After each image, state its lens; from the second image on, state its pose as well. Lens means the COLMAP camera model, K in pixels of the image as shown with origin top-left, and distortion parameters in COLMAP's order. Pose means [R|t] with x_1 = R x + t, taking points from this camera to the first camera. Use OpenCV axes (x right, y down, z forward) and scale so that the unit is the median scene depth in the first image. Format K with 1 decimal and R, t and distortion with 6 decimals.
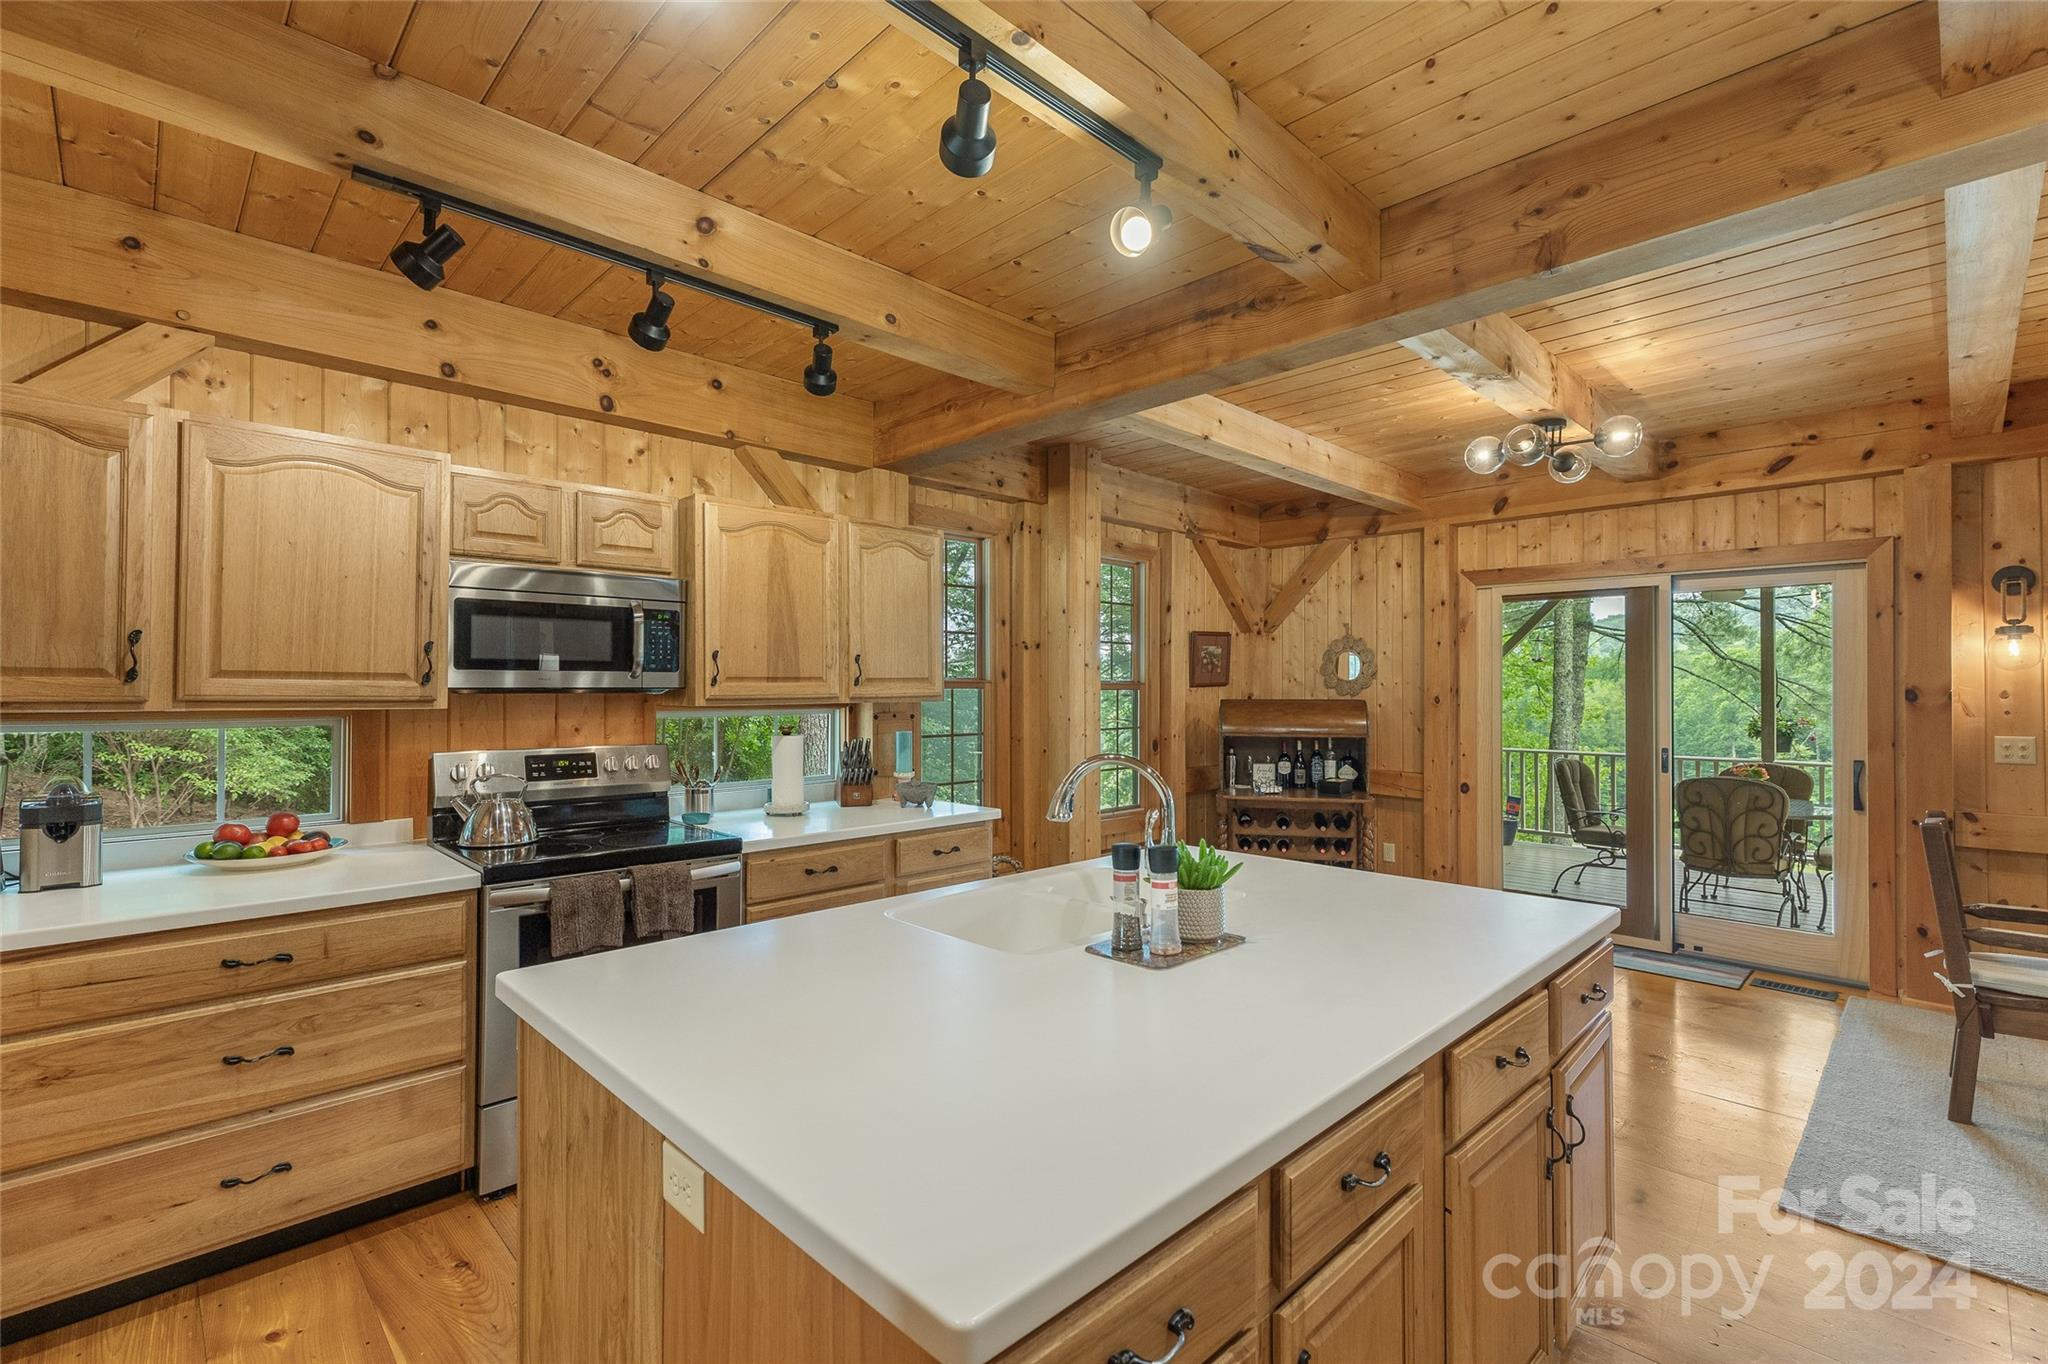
lens RADIAL K [[912.0, 0, 1032.1], [0, 912.0, 684.3], [0, 0, 1]] dist [0.002898, 0.000860]
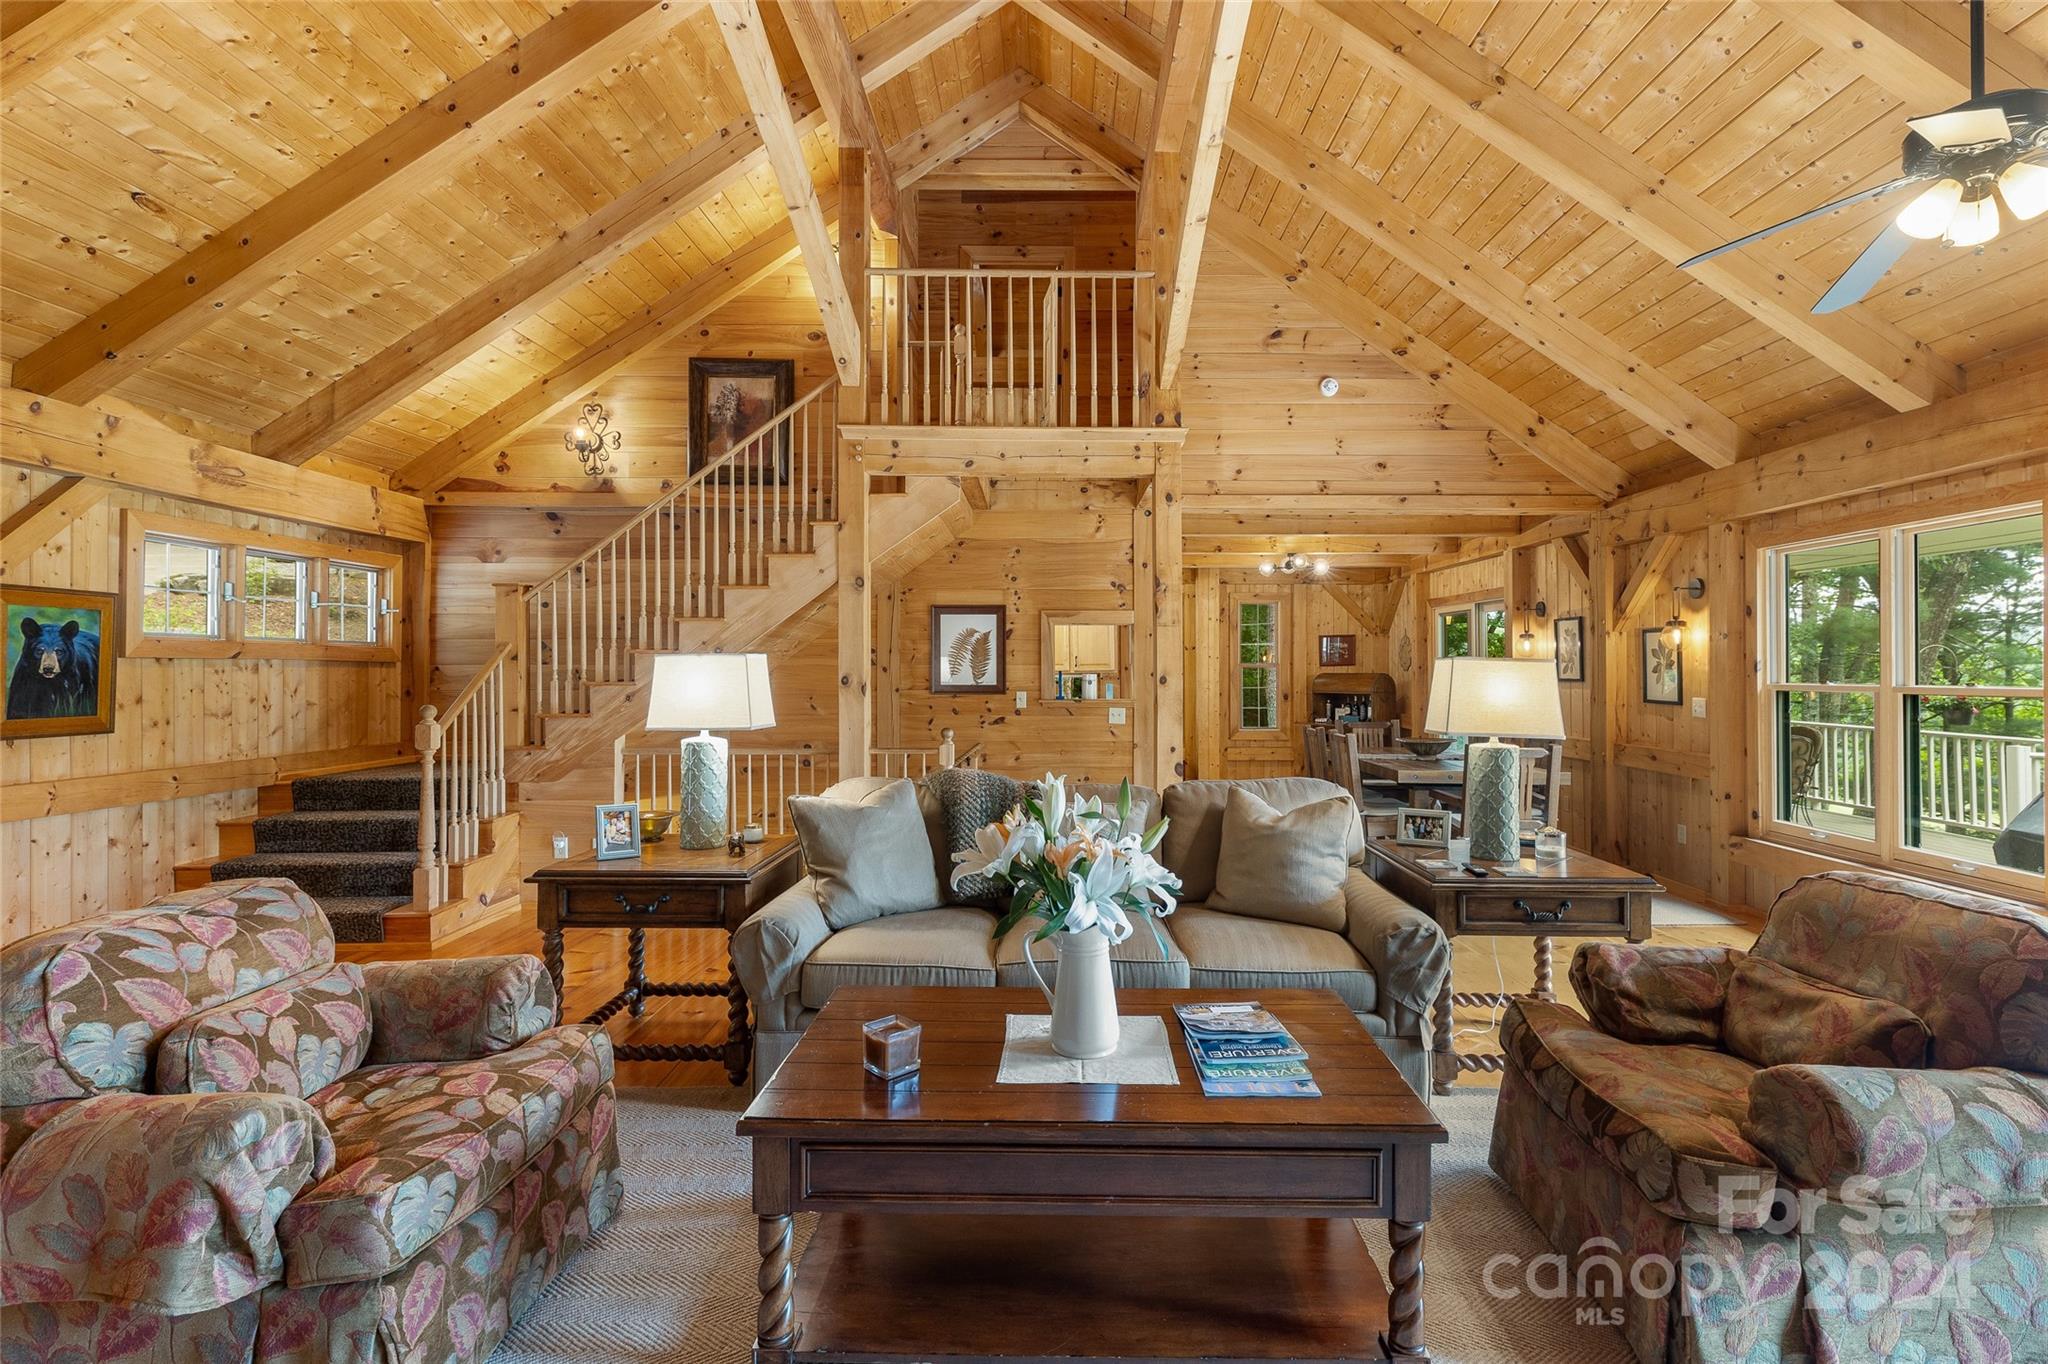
lens RADIAL K [[946.8, 0, 1058.9], [0, 946.8, 664.0], [0, 0, 1]] dist [0.001956, -0.000277]
pose [[0.713783, -0.004555, -0.700352, 1.853346], [0.005082, 0.999986, -0.001323, -0.002648], [0.700348, -0.002615, 0.713796, -1.175097]]
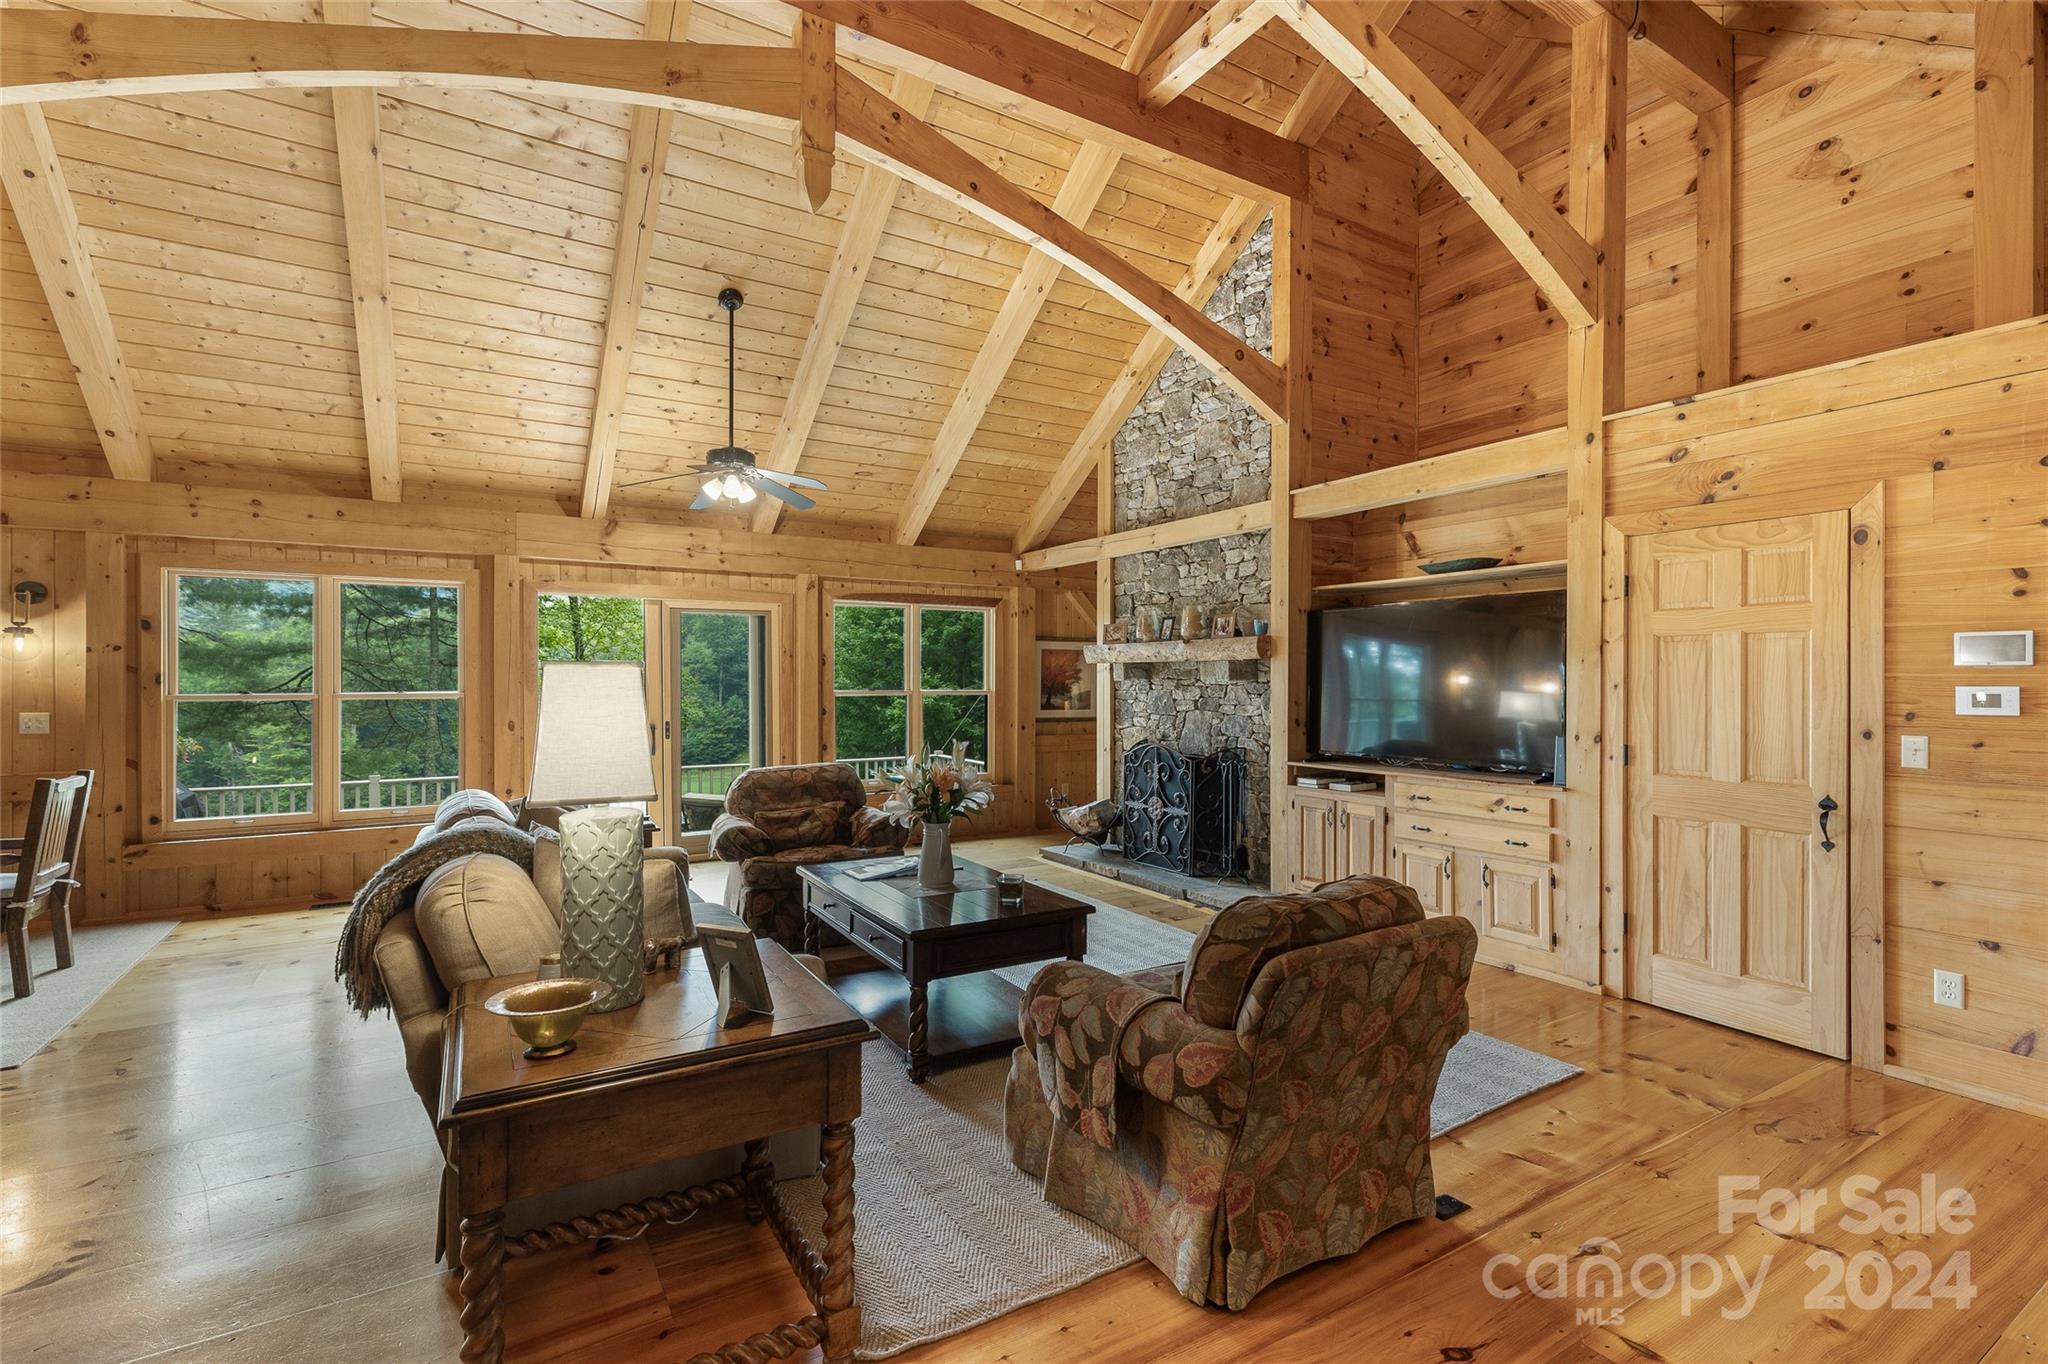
lens RADIAL K [[923.2, 0, 1024.0], [0, 923.2, 682.0], [0, 0, 1]] dist [0.004624, -0.000181]
pose [[0.228515, -0.004606, 0.973530, 0.469864], [-0.006738, 0.999957, 0.006313, -0.008666], [-0.973517, -0.008002, 0.228474, -1.092331]]
